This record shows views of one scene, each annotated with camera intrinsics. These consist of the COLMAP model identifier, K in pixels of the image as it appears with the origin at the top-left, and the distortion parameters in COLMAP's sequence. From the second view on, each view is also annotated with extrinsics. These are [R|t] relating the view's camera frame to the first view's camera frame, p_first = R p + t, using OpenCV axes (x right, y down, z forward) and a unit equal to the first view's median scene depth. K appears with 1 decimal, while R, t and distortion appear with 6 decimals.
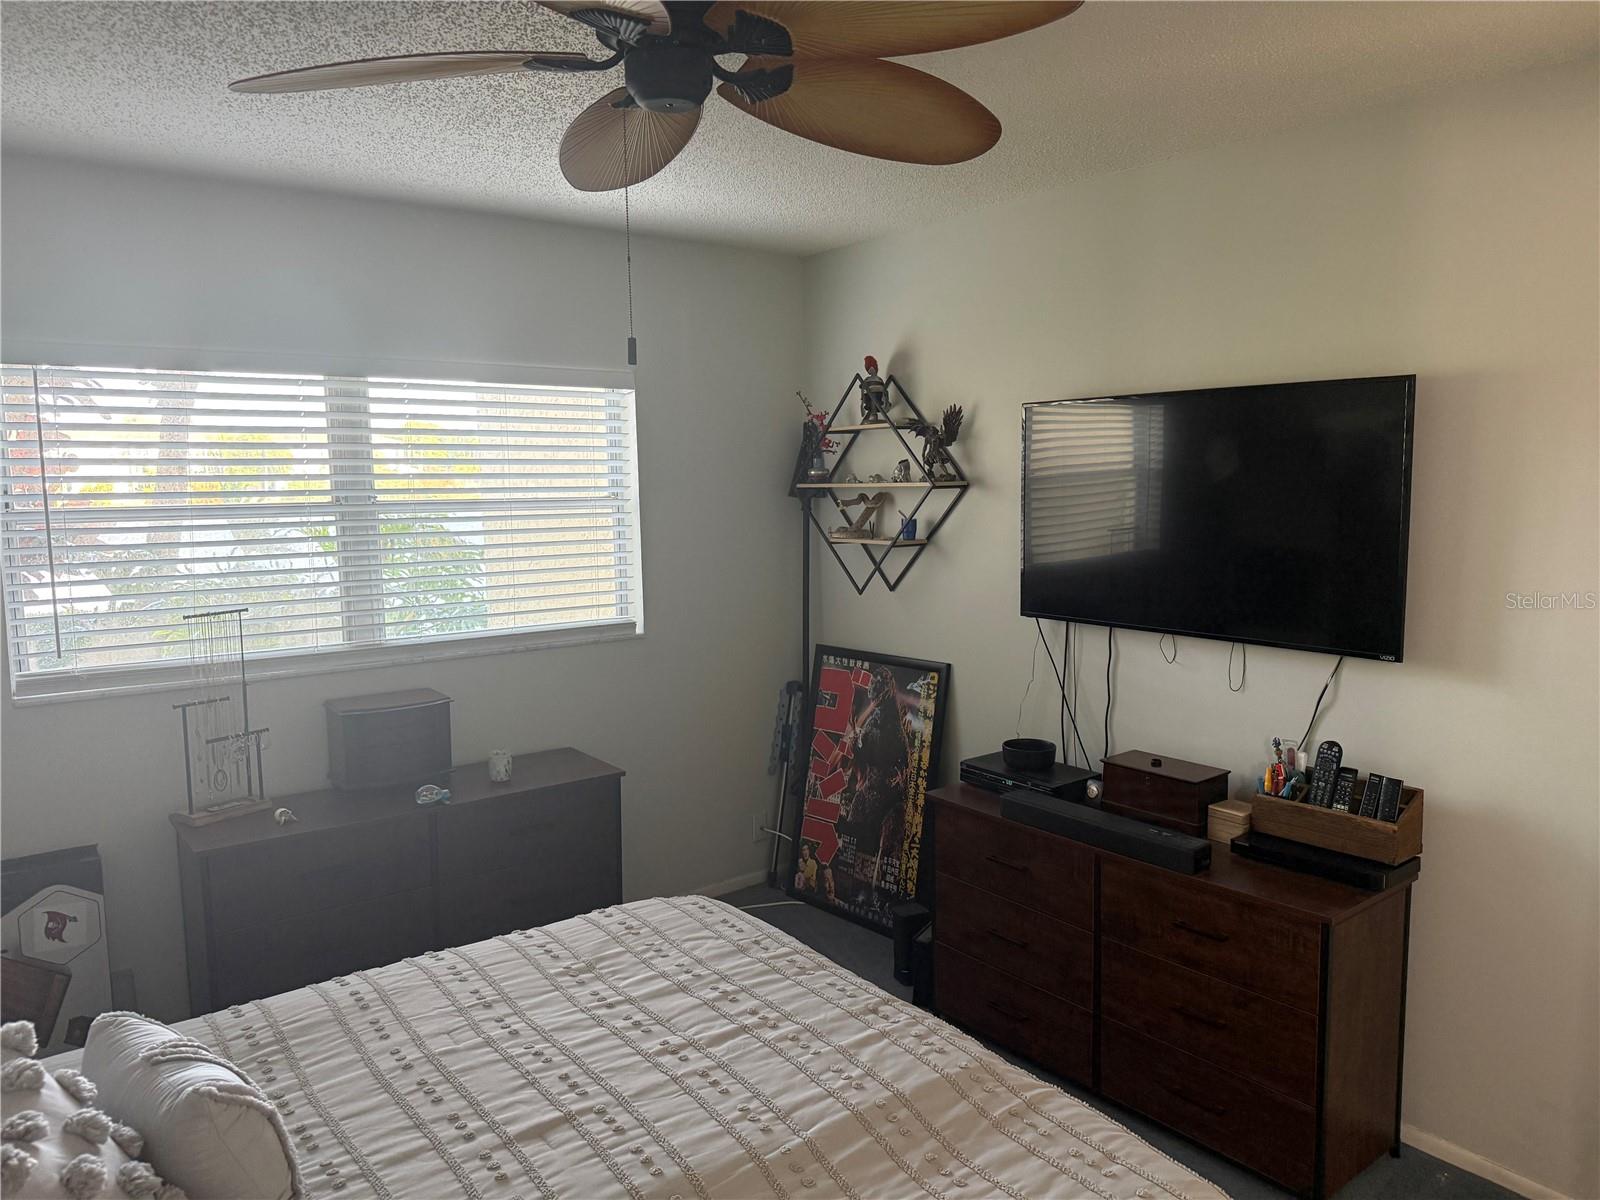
lens RADIAL K [[1121.6, 0, 800.7], [0, 1121.6, 604.5], [0, 0, 1]] dist [0.150745, -0.299682]
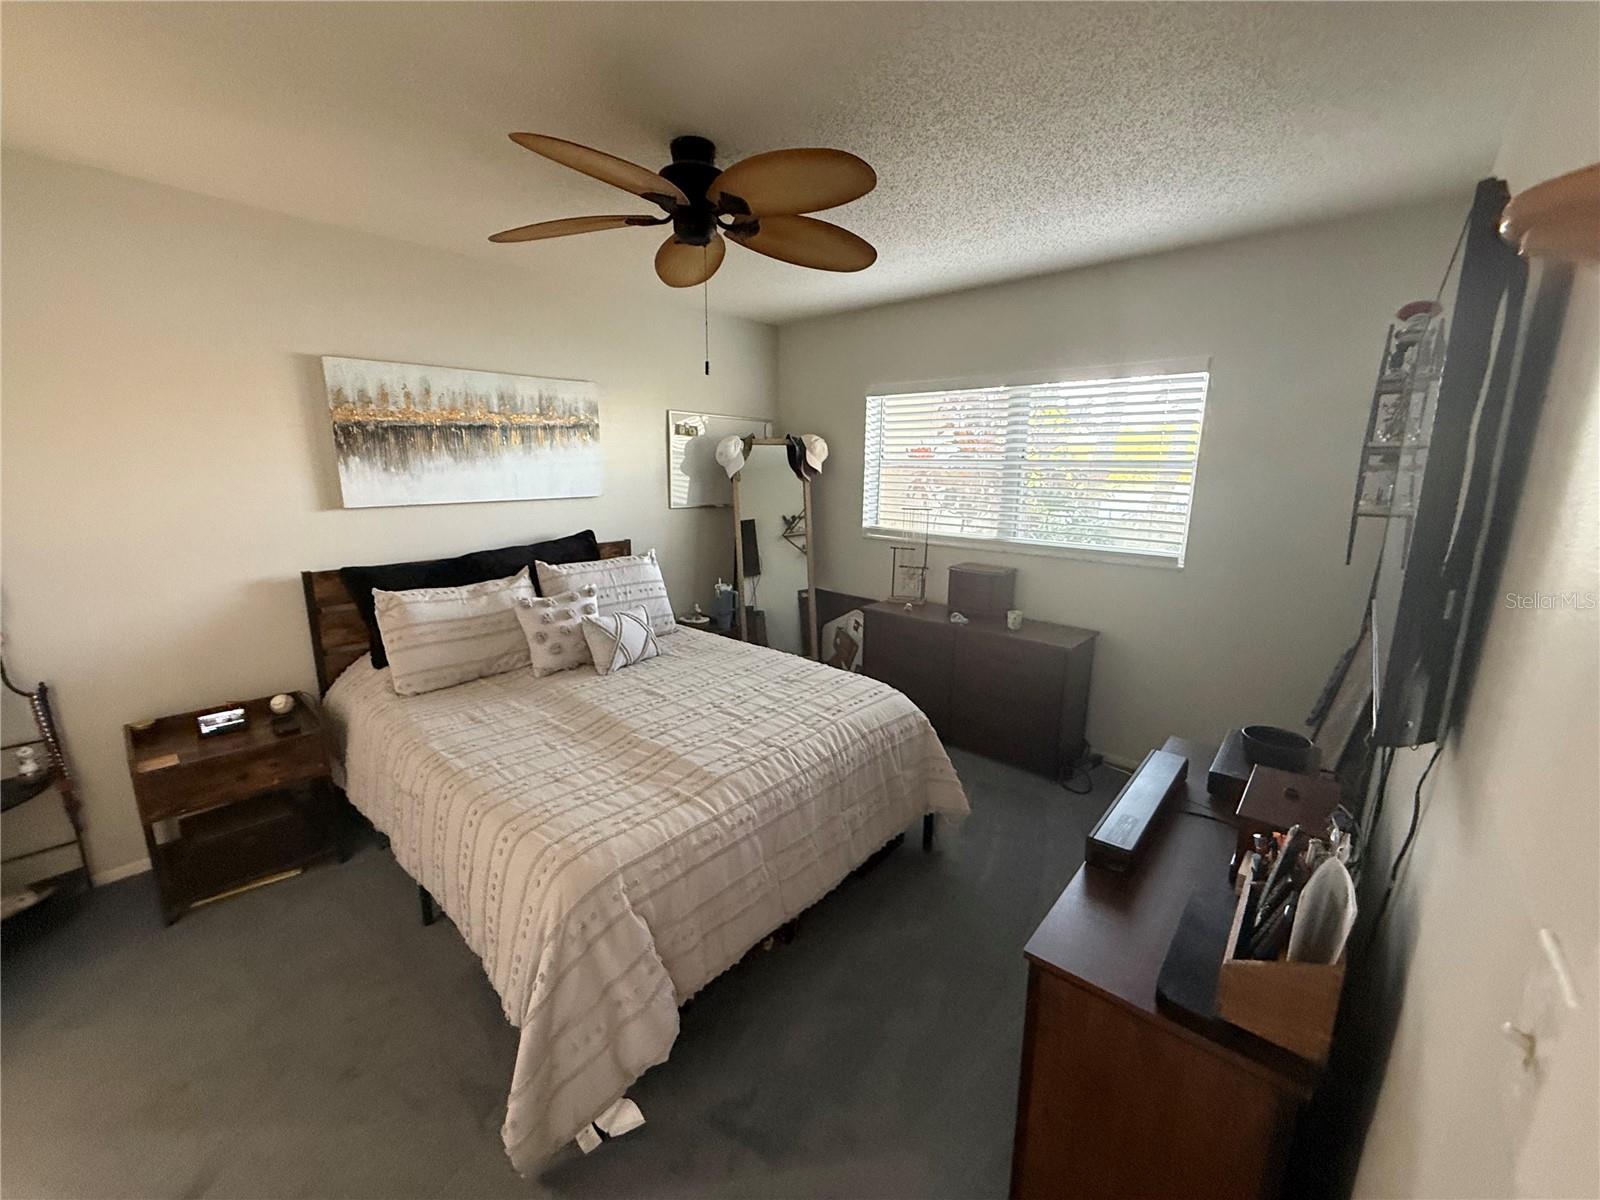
lens RADIAL K [[643.1, 0, 805.6], [0, 643.1, 602.3], [0, 0, 1]] dist [0.004739, -0.000267]
pose [[0.187960, 0.219976, -0.957226, 0.951056], [-0.125074, 0.972023, 0.198817, -0.054176], [0.974180, 0.082355, 0.210214, 0.824040]]
